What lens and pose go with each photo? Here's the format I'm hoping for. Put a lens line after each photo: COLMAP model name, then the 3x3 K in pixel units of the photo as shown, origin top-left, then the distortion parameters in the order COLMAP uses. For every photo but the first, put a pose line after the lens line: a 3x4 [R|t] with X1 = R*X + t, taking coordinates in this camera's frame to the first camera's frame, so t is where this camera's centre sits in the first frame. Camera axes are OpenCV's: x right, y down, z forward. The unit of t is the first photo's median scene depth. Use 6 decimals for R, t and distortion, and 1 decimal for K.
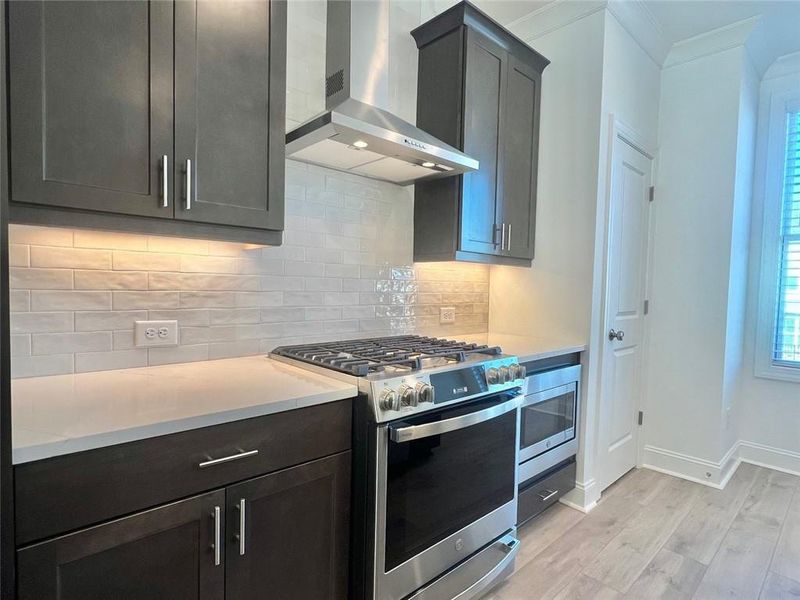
lens RADIAL K [[427.3, 0, 399.4], [0, 427.3, 298.7], [0, 0, 1]] dist [-0.007197, -0.001970]
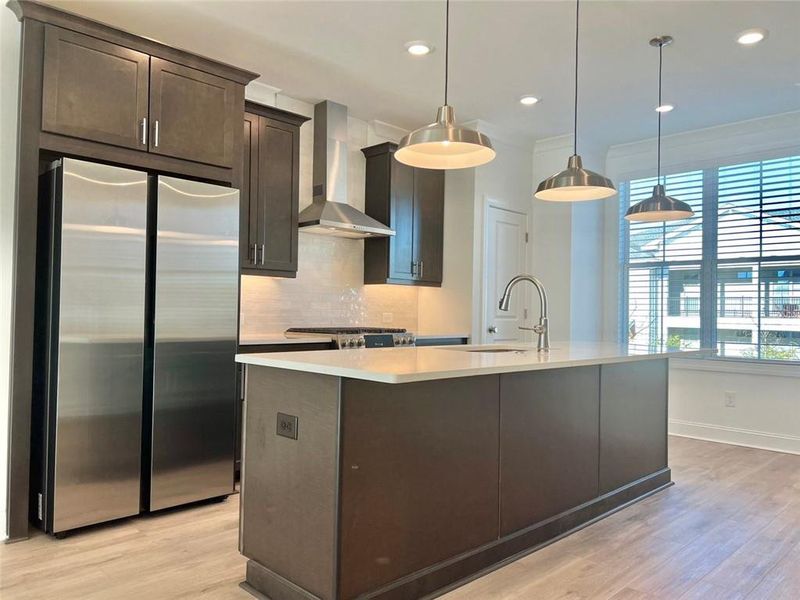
lens RADIAL K [[595.0, 0, 393.3], [0, 595.0, 301.7], [0, 0, 1]] dist [0.026799, -0.001677]
pose [[0.999841, -0.004516, 0.017278, 0.116836], [0.005377, 0.998729, -0.050116, 0.106909], [-0.017029, 0.050201, 0.998594, -1.431749]]
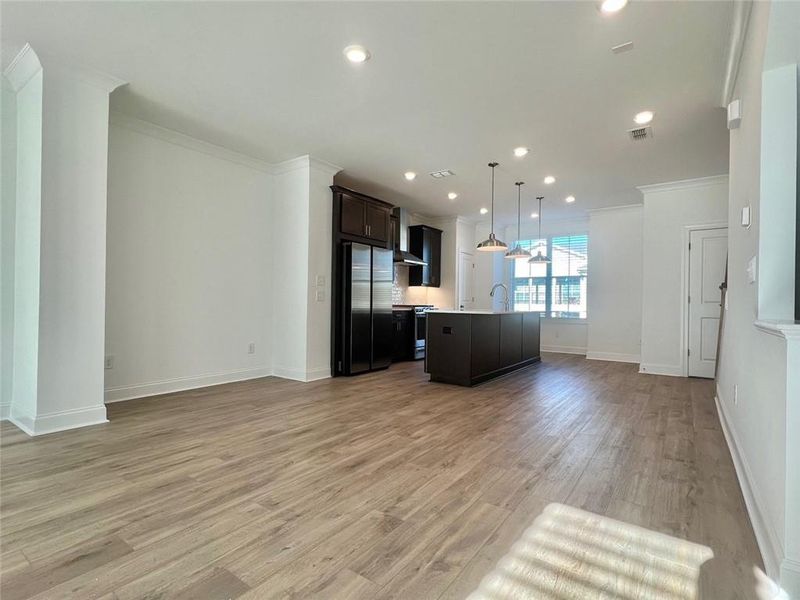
lens RADIAL K [[394.4, 0, 405.6], [0, 394.4, 300.7], [0, 0, 1]] dist [0.005235, 0.000094]
pose [[0.977647, -0.013192, 0.209840, -0.786843], [0.021947, 0.998981, -0.039448, 0.190195], [-0.209105, 0.043172, 0.976940, -2.584429]]
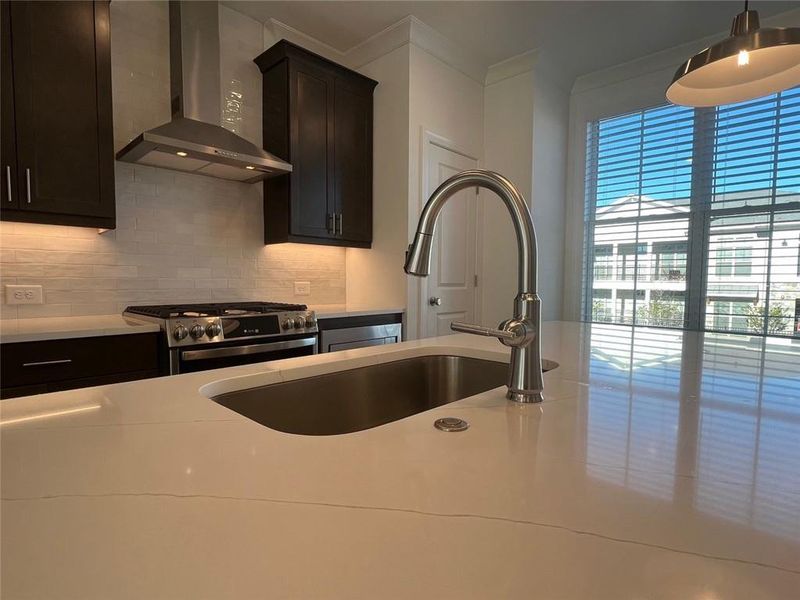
lens RADIAL K [[427.3, 0, 403.0], [0, 427.3, 302.2], [0, 0, 1]] dist [-0.007197, -0.001970]
pose [[0.997824, -0.020058, 0.062809, 0.392372], [0.018766, 0.999601, 0.021099, 0.070740], [-0.063207, -0.019874, 0.997803, -0.305759]]
